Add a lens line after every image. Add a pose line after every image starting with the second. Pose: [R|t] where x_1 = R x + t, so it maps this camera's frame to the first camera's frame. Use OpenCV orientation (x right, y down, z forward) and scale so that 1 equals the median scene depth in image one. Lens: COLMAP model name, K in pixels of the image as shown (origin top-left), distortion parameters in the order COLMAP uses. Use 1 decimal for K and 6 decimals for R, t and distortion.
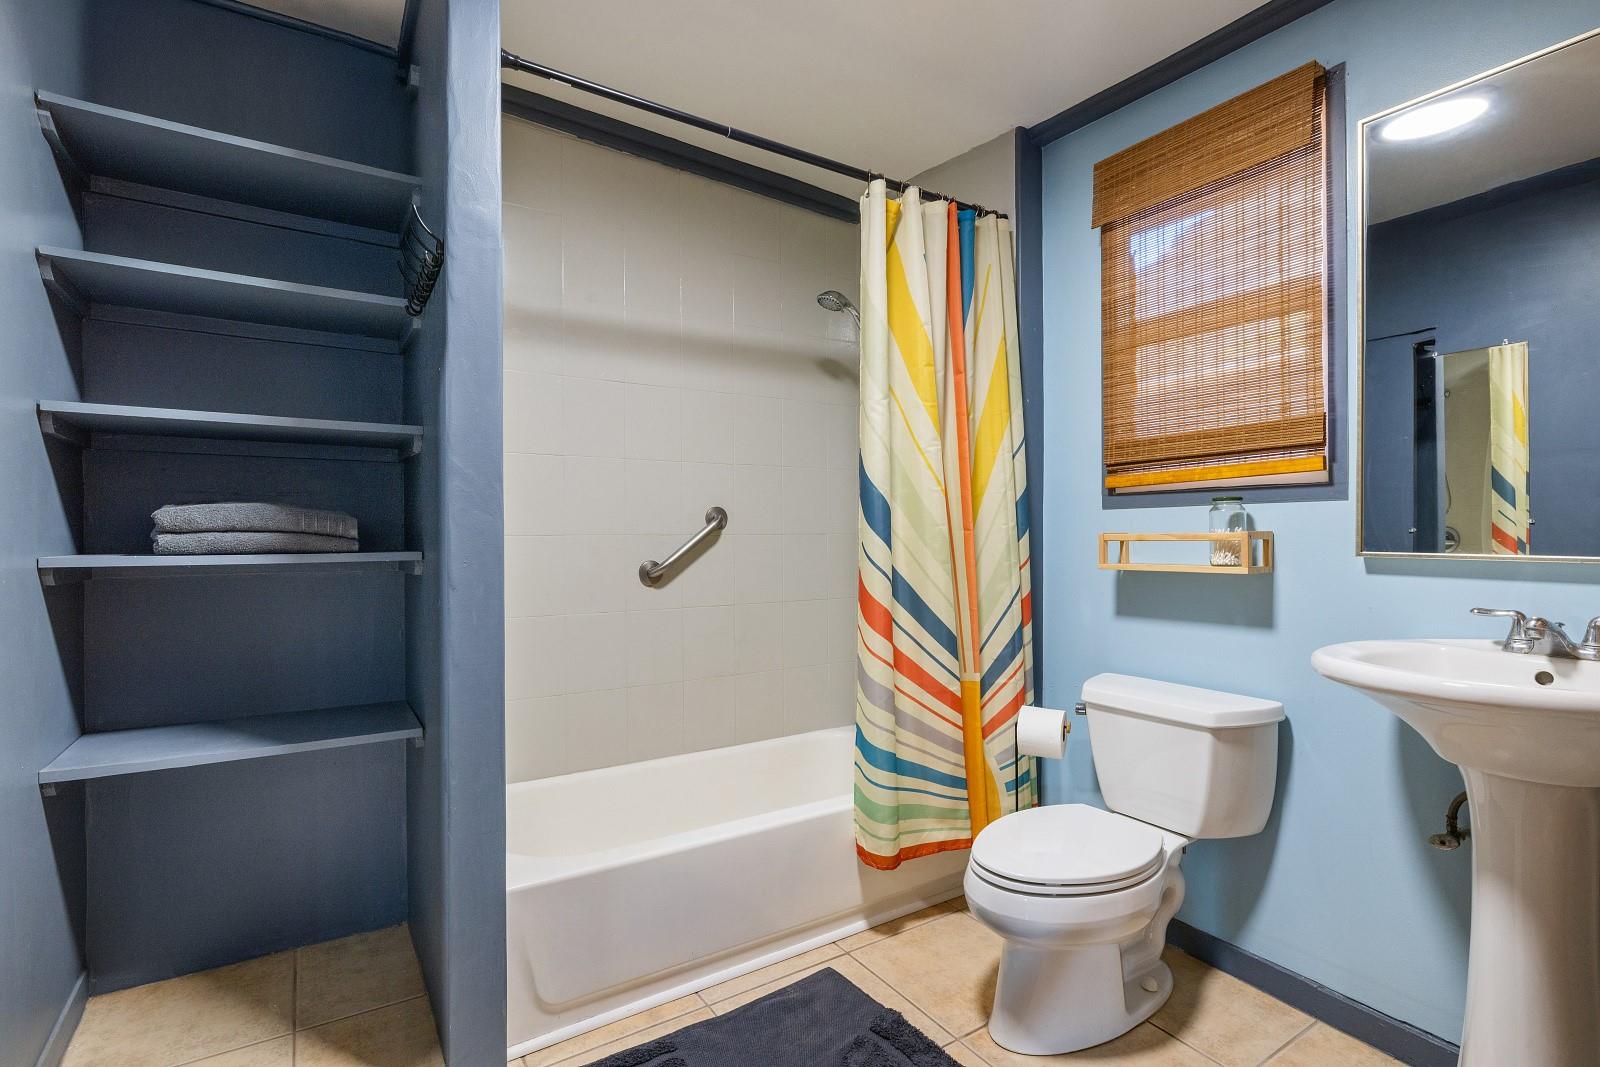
lens RADIAL K [[769.1, 0, 802.3], [0, 769.1, 547.8], [0, 0, 1]] dist [-0.000080, 0.000702]
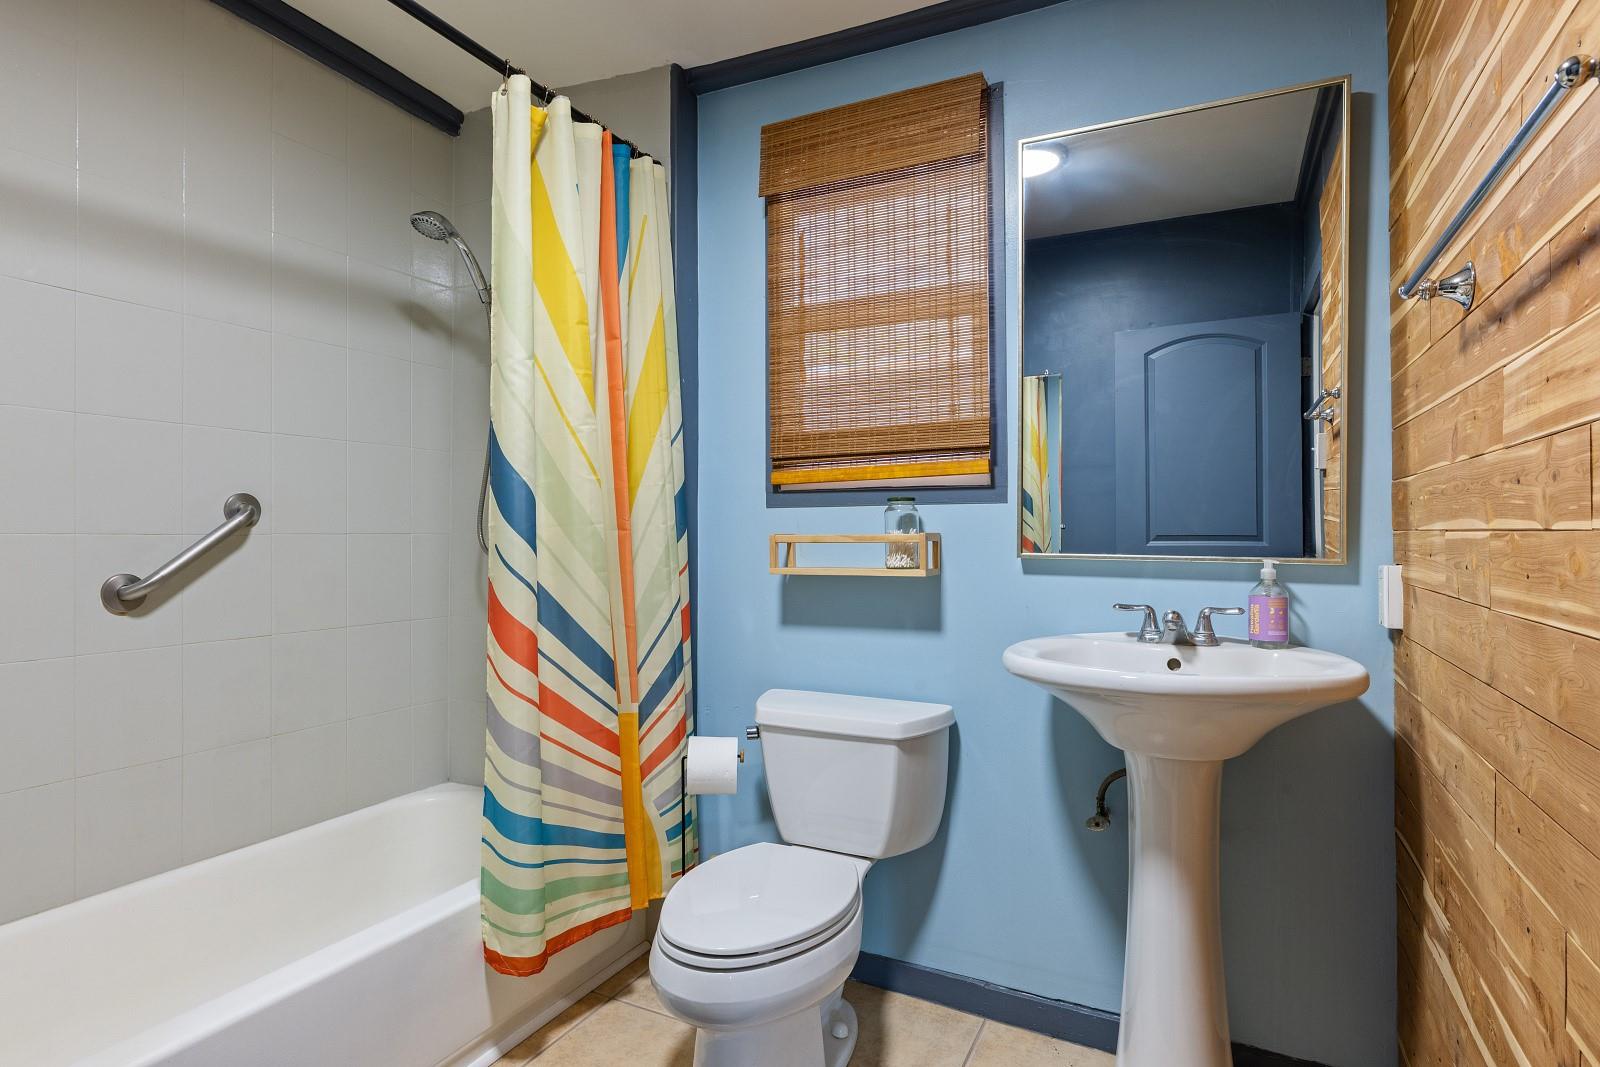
lens RADIAL K [[847.8, 0, 800.0], [0, 847.8, 533.5], [0, 0, 1]] dist [-0.001702, 0.000406]
pose [[0.862394, 0.004556, 0.506217, -0.085411], [0.005494, 0.999816, -0.018357, -0.001386], [-0.506208, 0.018613, 0.862211, 0.128667]]
